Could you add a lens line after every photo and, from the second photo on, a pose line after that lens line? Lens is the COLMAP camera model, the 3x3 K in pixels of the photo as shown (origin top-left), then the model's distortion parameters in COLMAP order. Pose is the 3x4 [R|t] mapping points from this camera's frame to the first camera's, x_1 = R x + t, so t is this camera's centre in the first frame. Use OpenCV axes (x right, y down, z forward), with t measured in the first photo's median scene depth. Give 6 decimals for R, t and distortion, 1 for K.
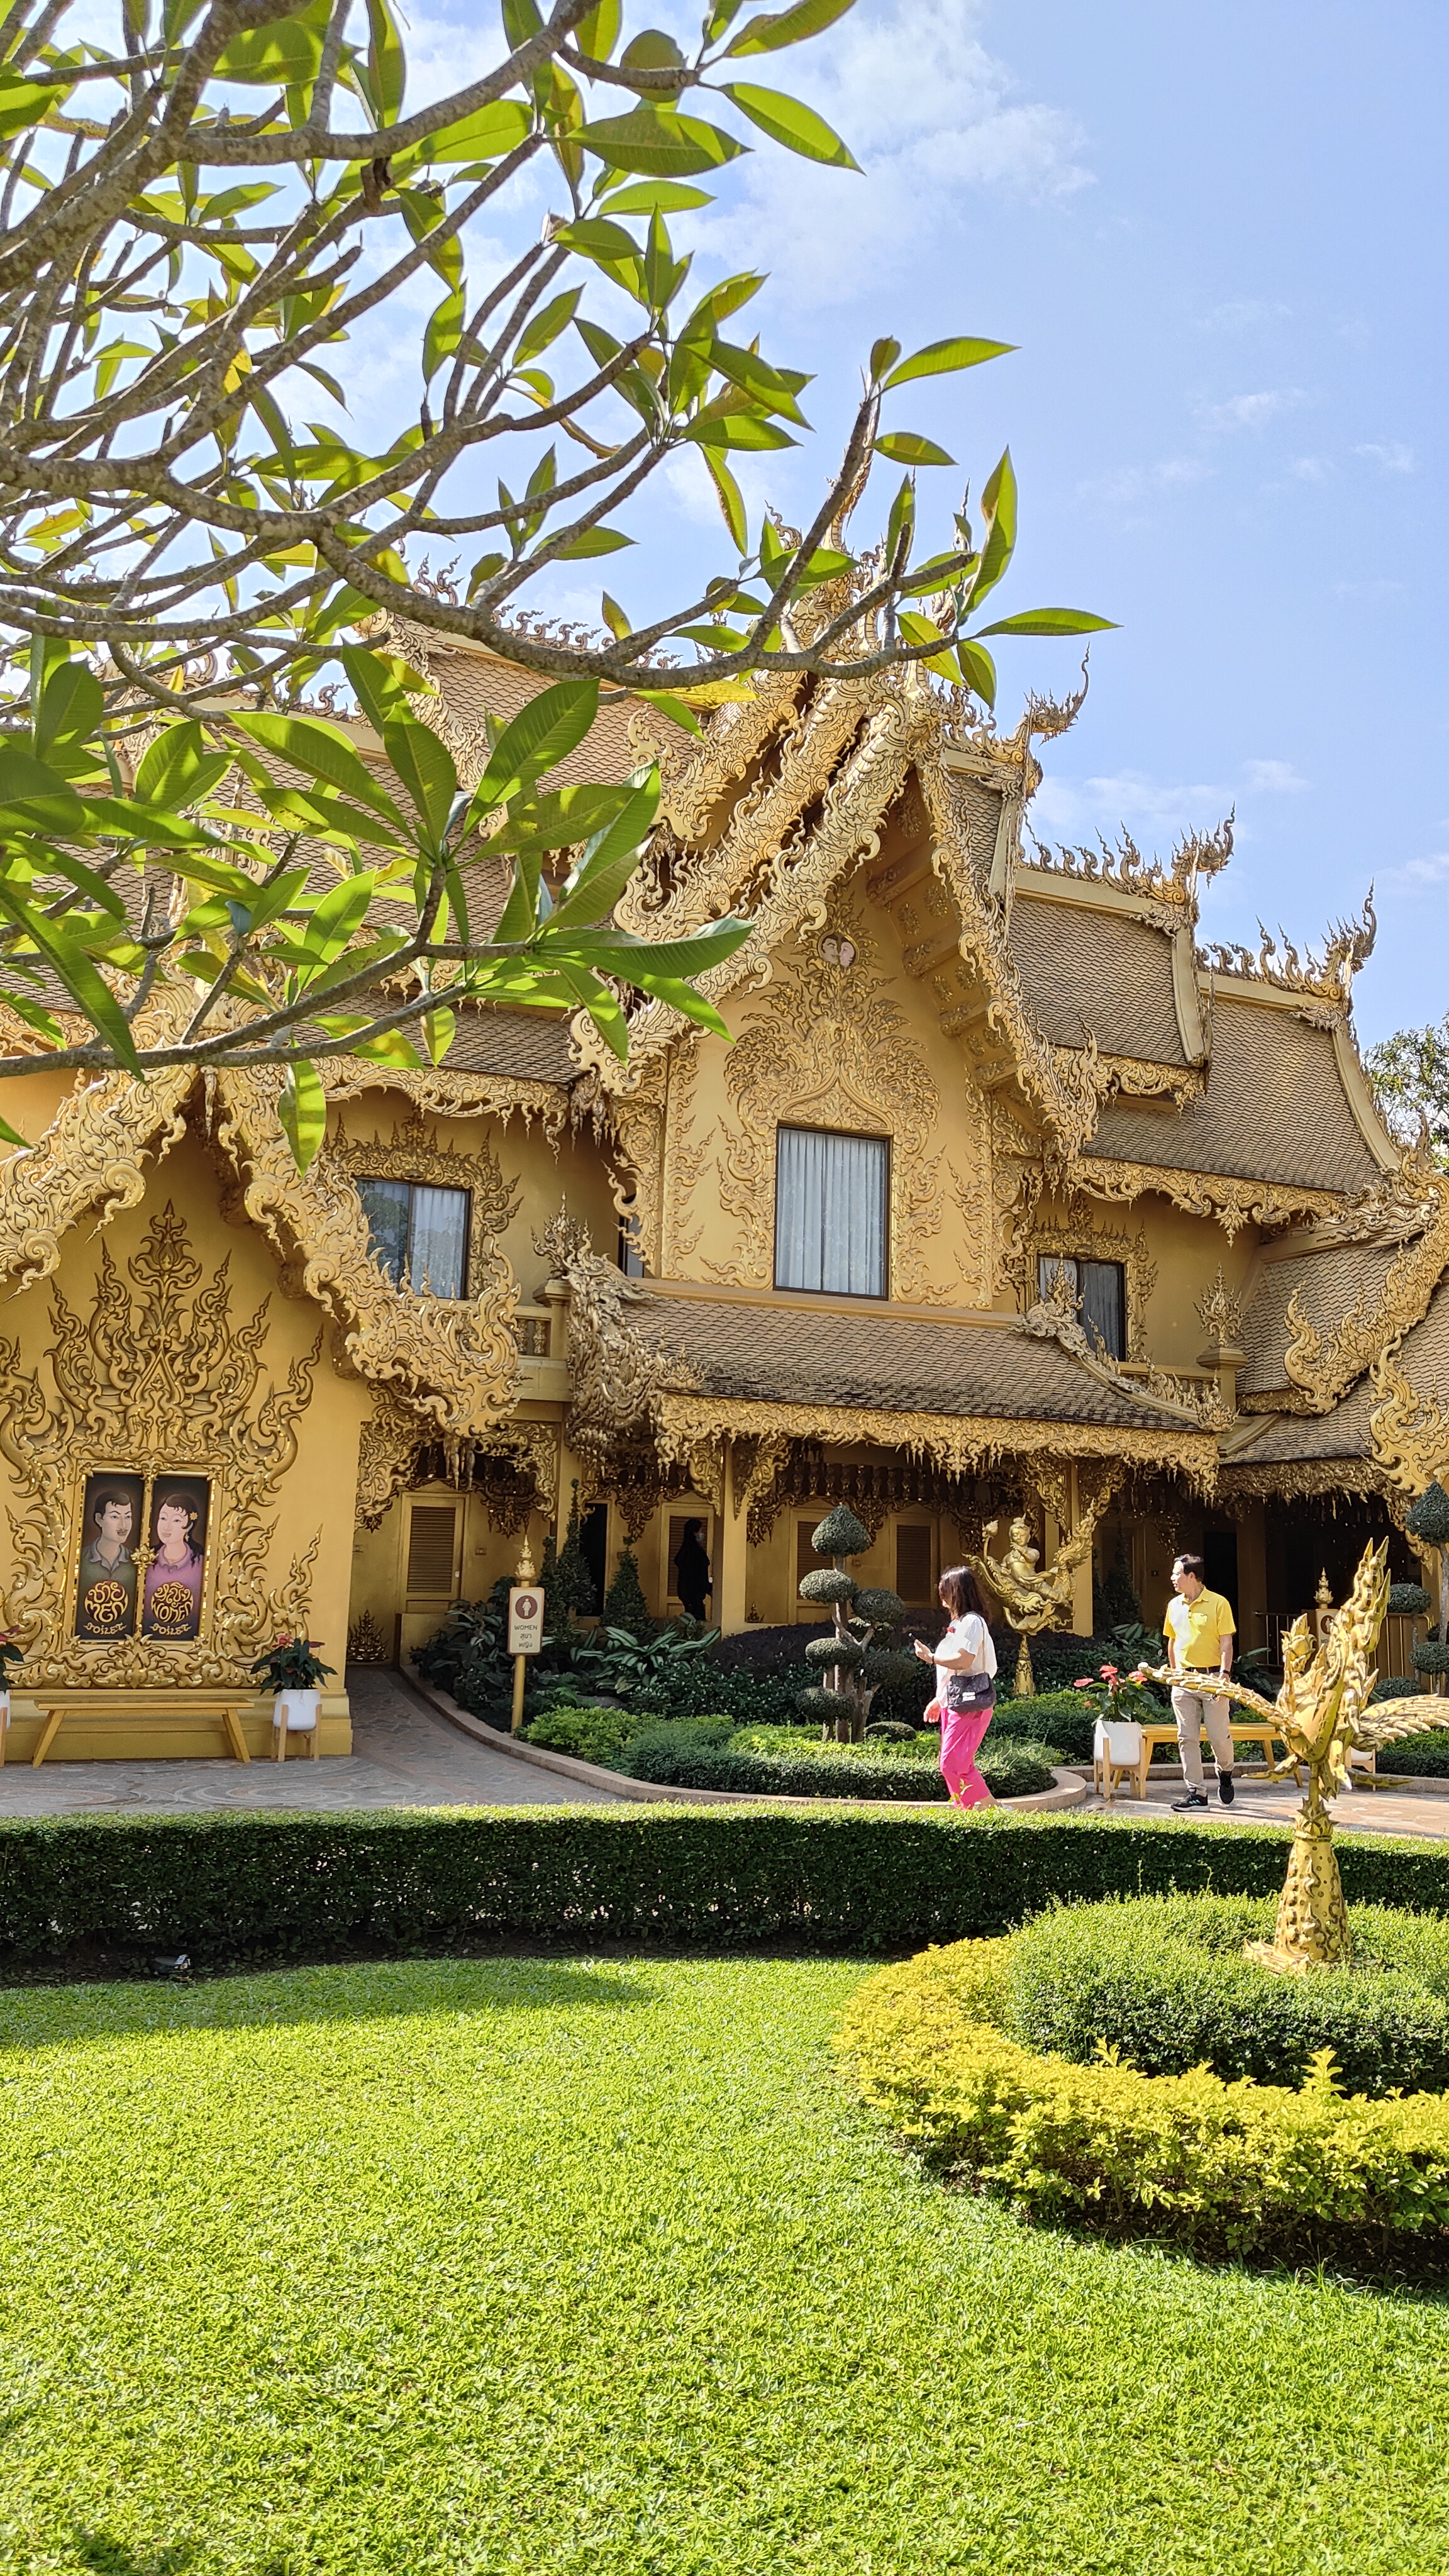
lens RADIAL K [[1834.6, 0, 709.2], [0, 1834.6, 1280.0], [0, 0, 1]] dist [0.021087, -0.019172]
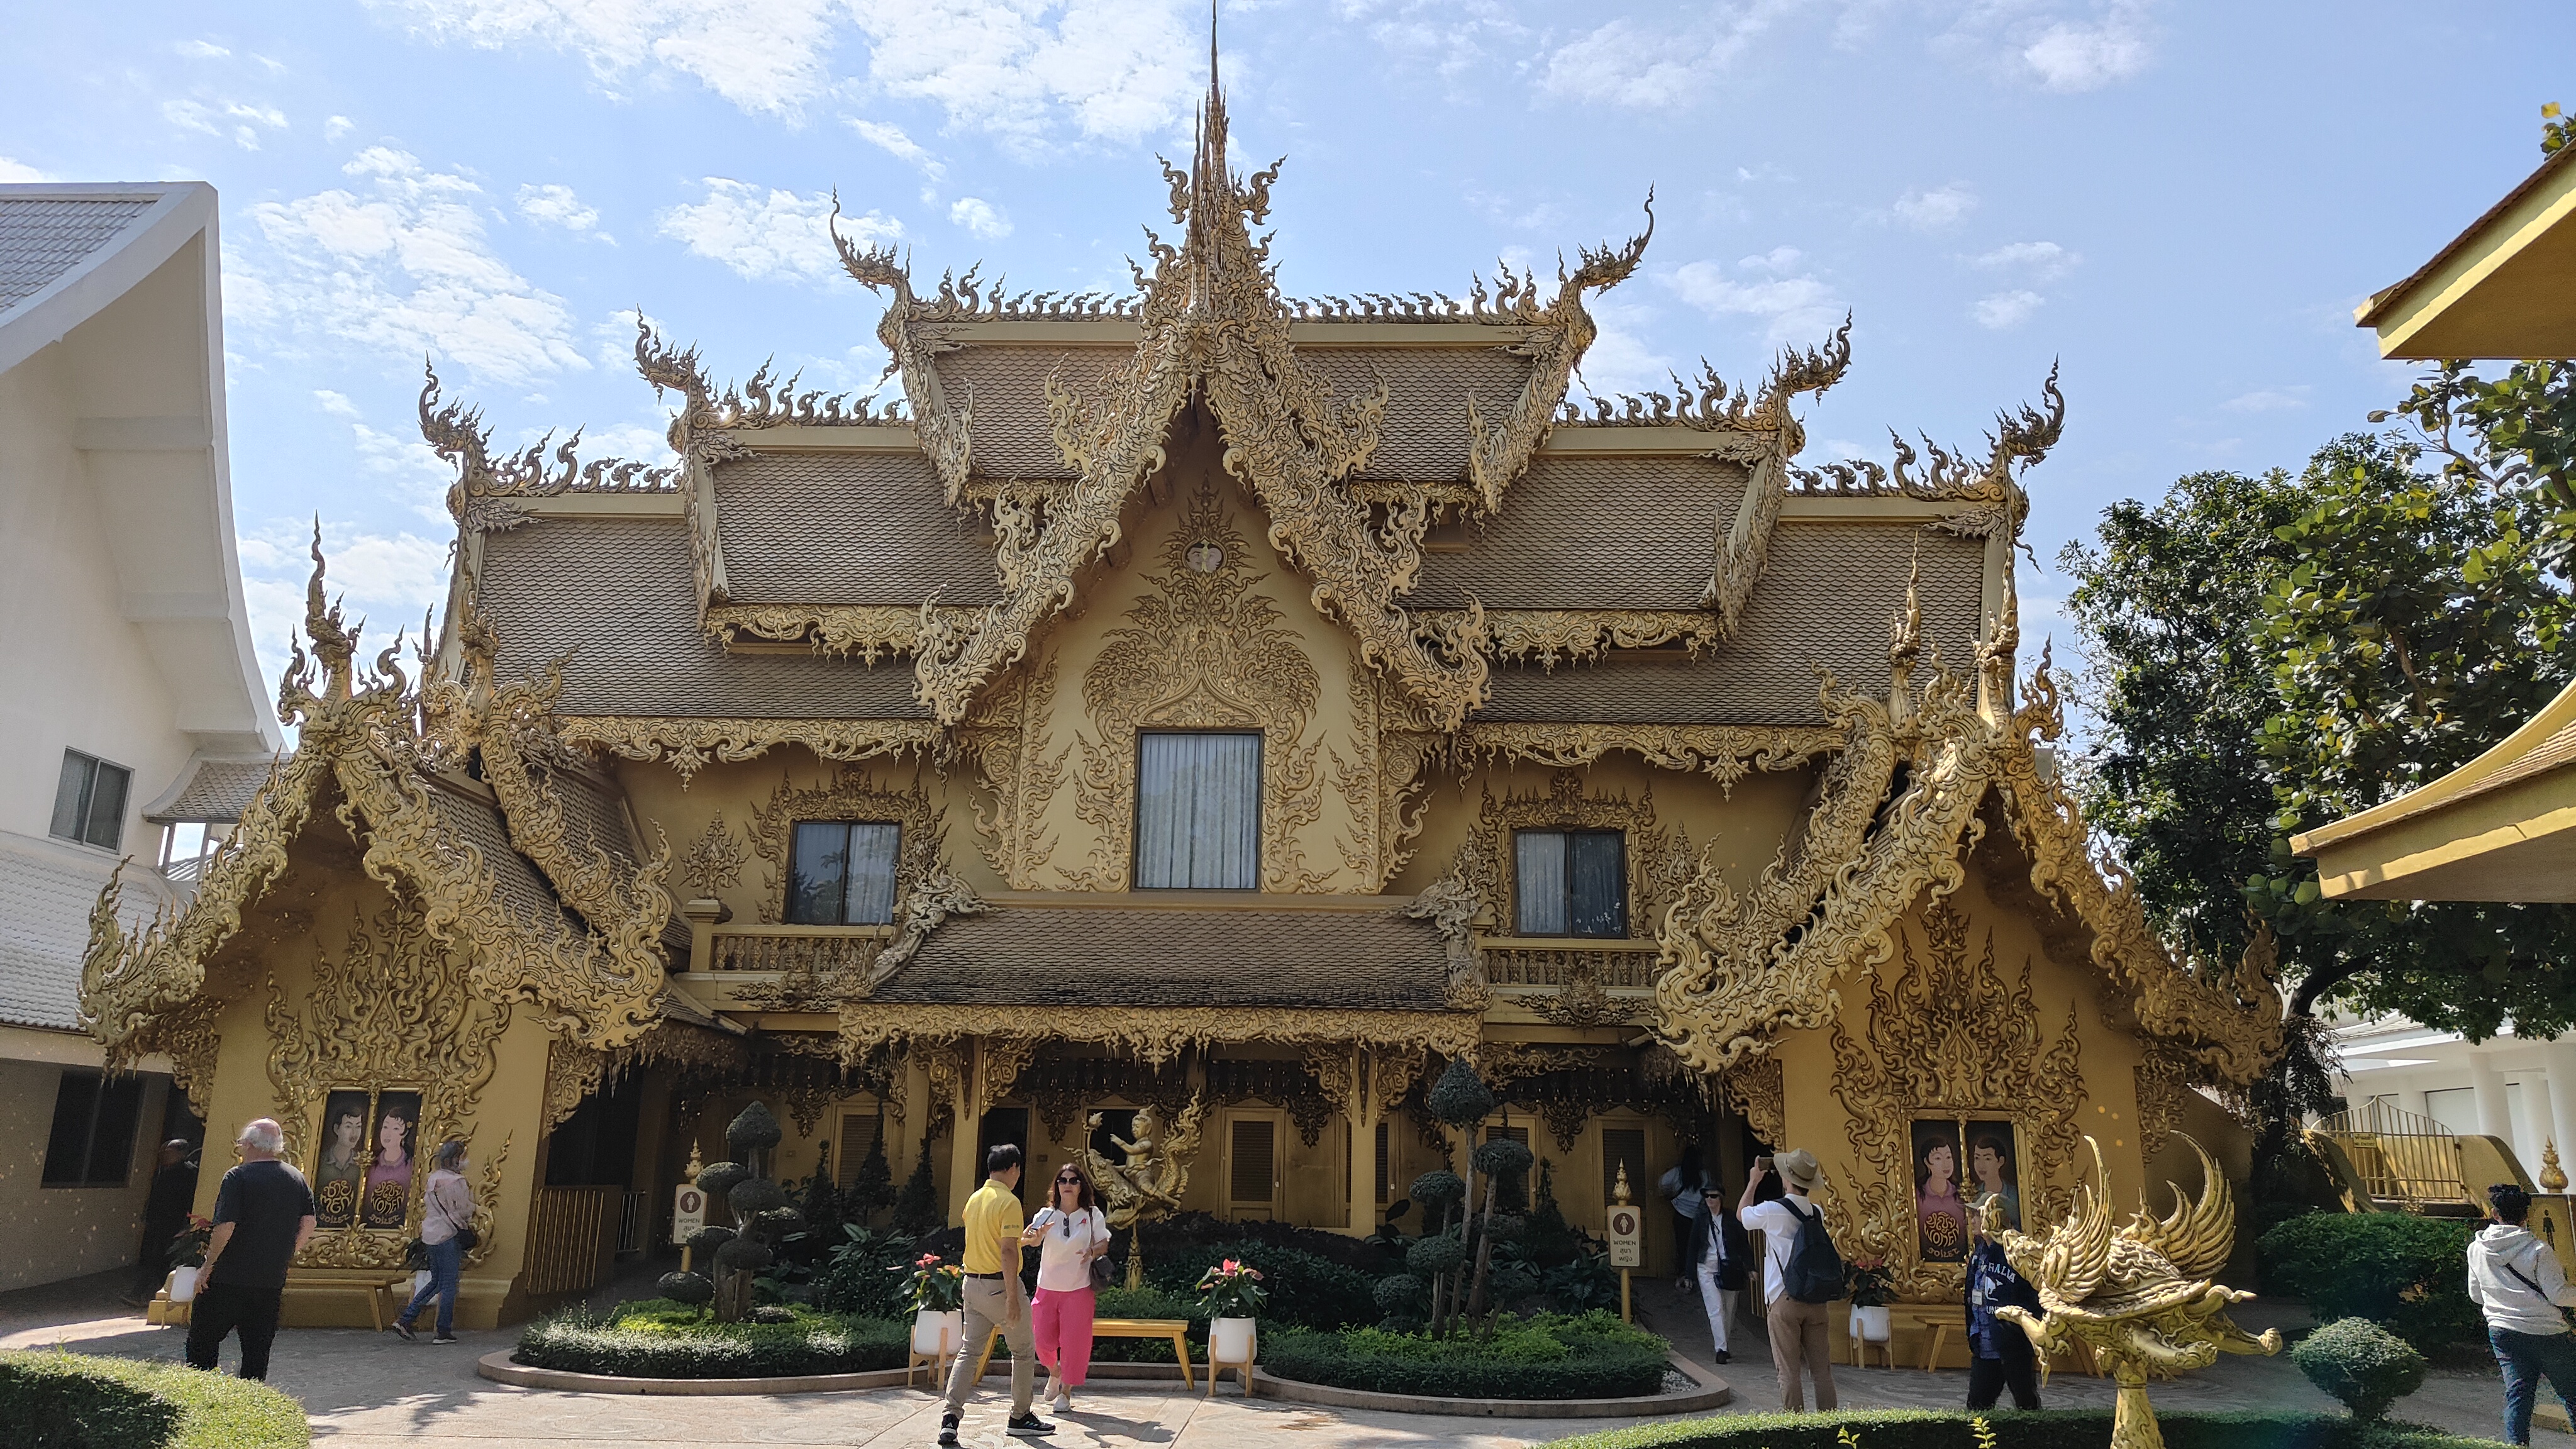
lens RADIAL K [[1834.6, 0, 1267.7], [0, 1834.6, 703.7], [0, 0, 1]] dist [0.021087, -0.019172]
pose [[0.890567, -0.122193, -0.438131, 0.567446], [0.076105, 0.989691, -0.121325, 0.031463], [0.448440, 0.074704, 0.890686, 0.106913]]
